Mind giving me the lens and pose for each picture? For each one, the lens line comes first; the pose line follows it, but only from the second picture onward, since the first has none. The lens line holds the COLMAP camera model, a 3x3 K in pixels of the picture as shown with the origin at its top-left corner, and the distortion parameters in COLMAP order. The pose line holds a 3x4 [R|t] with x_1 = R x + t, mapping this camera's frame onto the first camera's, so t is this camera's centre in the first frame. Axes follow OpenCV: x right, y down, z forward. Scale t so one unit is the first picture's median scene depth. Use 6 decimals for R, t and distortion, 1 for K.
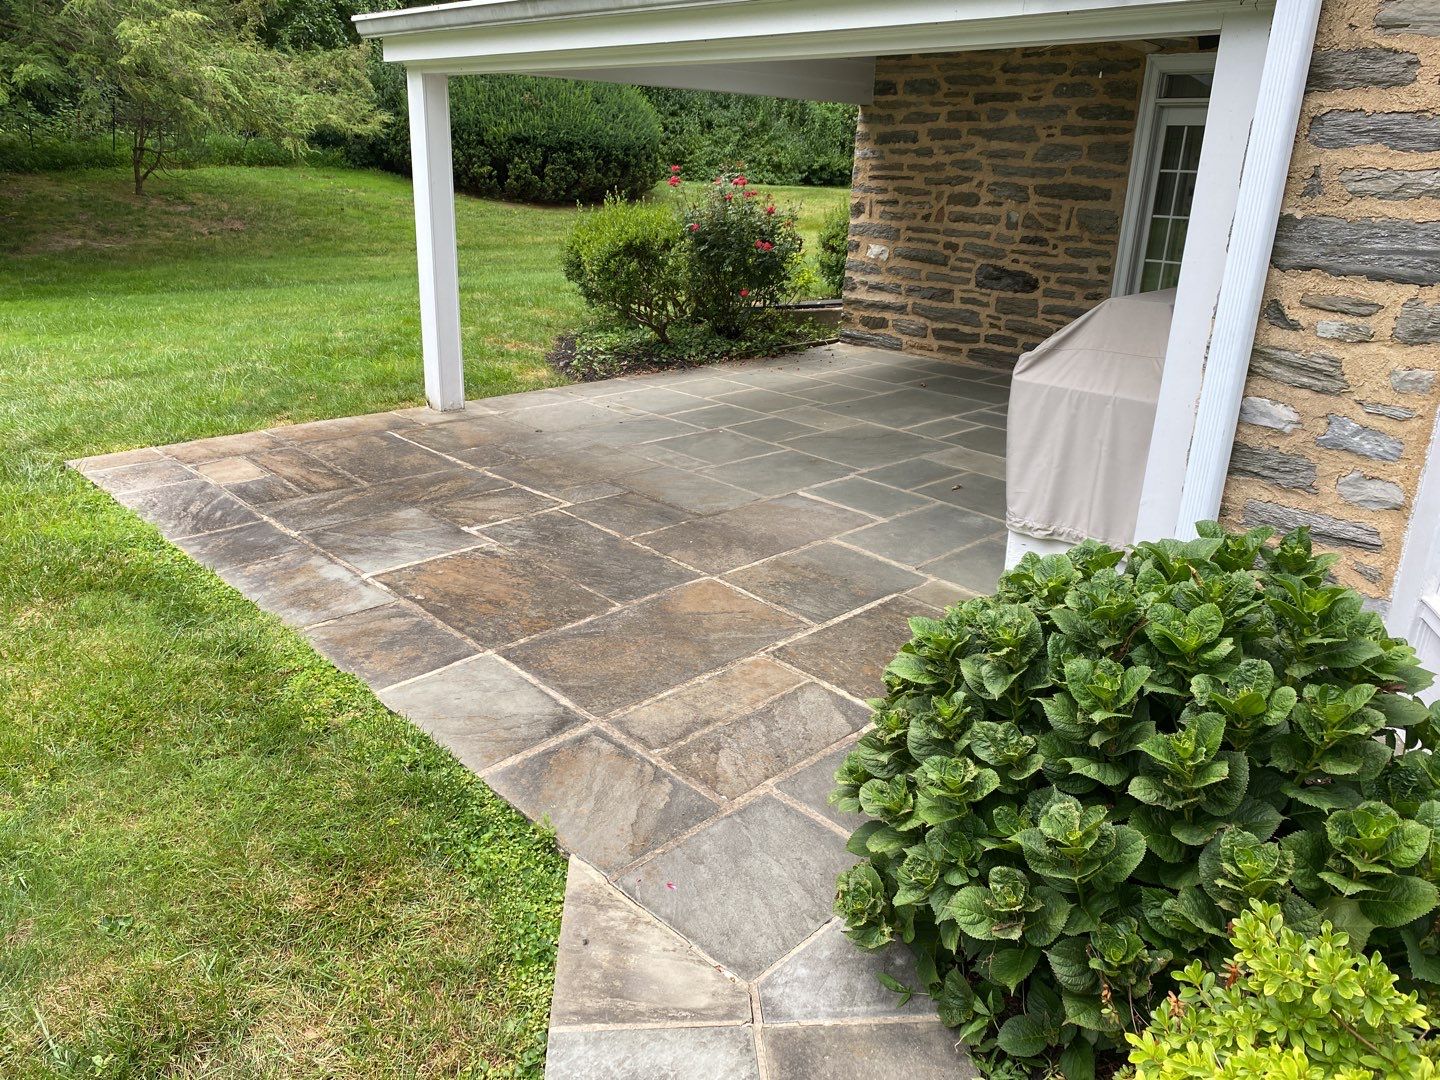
lens RADIAL K [[1092.7, 0, 714.2], [0, 1092.7, 579.1], [0, 0, 1]] dist [0.004015, -0.001180]
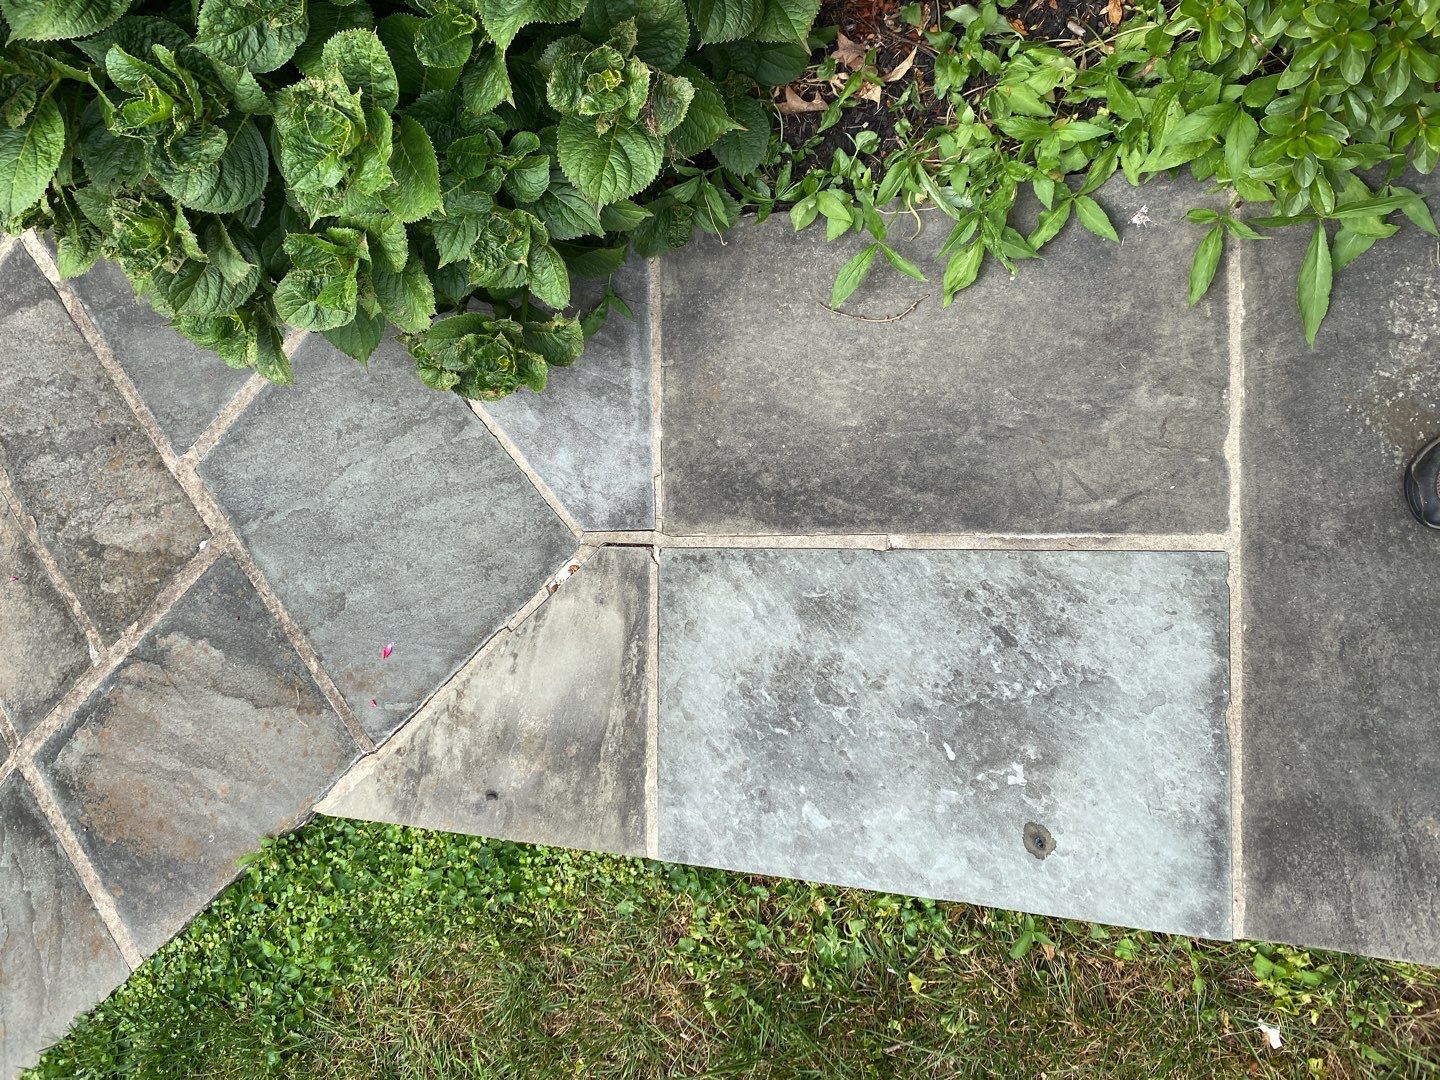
lens RADIAL K [[1047.1, 0, 720.5], [0, 1047.1, 494.6], [0, 0, 1]] dist [-0.002197, -0.004288]
pose [[0.056177, -0.998368, -0.010254, 0.069518], [0.690645, 0.031441, 0.722510, -0.017798], [-0.721008, -0.047671, 0.691285, 0.501323]]
